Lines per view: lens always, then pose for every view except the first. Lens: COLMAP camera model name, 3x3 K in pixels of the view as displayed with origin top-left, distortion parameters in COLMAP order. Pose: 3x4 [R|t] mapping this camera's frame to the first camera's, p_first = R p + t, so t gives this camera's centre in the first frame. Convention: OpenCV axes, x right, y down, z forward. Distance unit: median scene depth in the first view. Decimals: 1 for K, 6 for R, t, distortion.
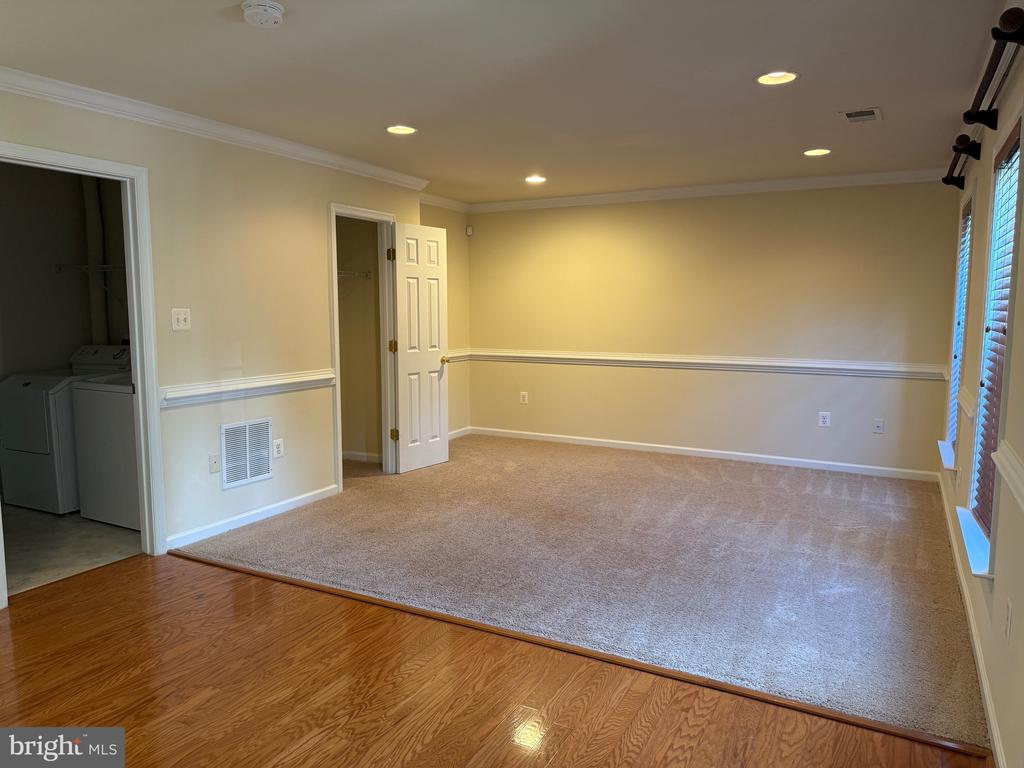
lens RADIAL K [[714.9, 0, 512.0], [0, 714.9, 384.0], [0, 0, 1]] dist [0.159752, -0.237728]
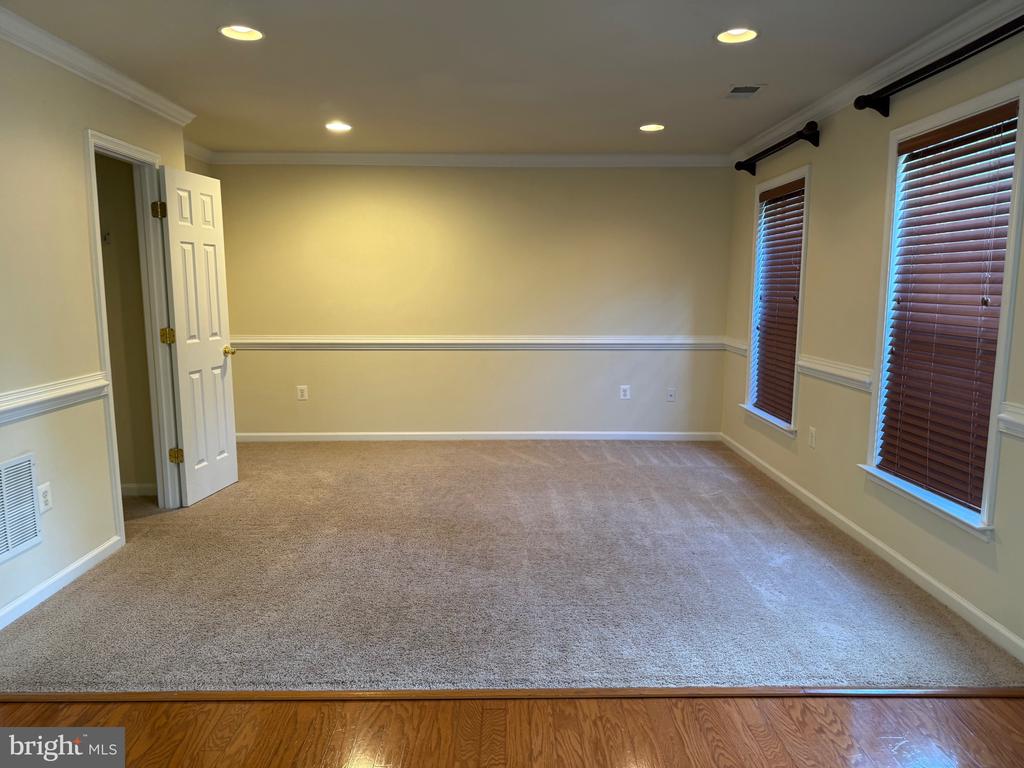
lens RADIAL K [[716.6, 0, 517.1], [0, 716.6, 388.8], [0, 0, 1]] dist [0.159706, -0.239144]
pose [[0.877435, -0.070536, 0.474481, -0.237757], [0.054399, 0.997381, 0.047672, -0.017076], [-0.476601, -0.016018, 0.878974, 0.193693]]
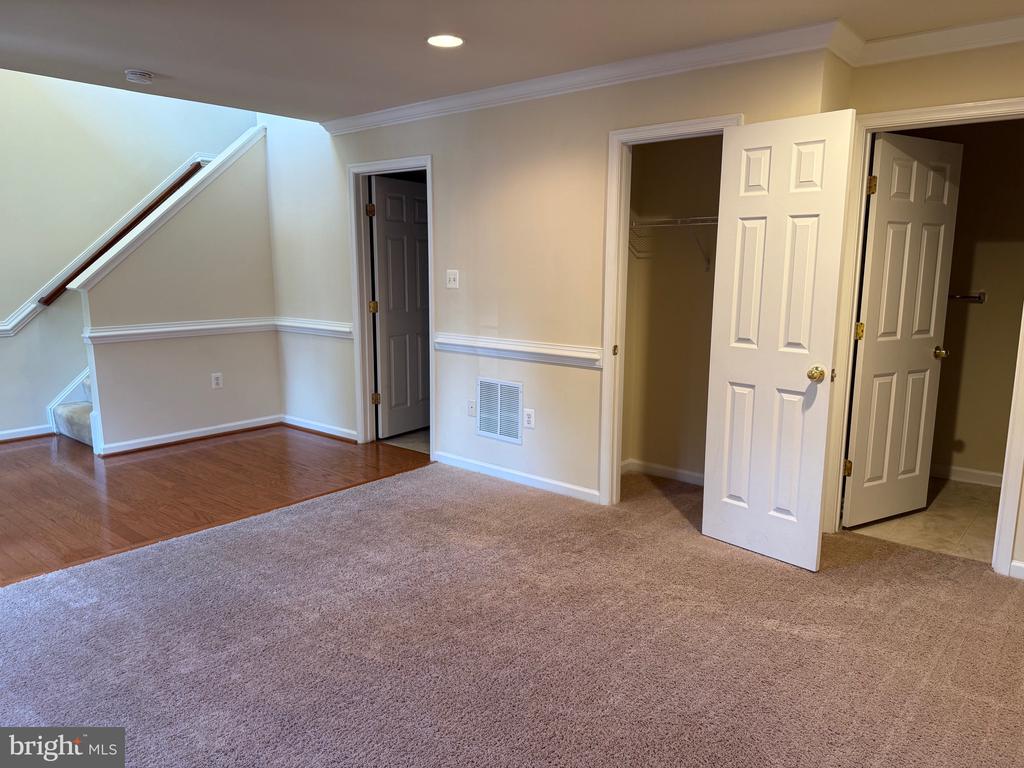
lens RADIAL K [[716.6, 0, 517.1], [0, 716.6, 388.8], [0, 0, 1]] dist [0.159706, -0.239144]
pose [[-0.211880, 0.161746, -0.963818, 0.547584], [-0.115158, 0.975207, 0.188973, -0.117872], [0.970487, 0.151031, -0.188000, 1.077473]]
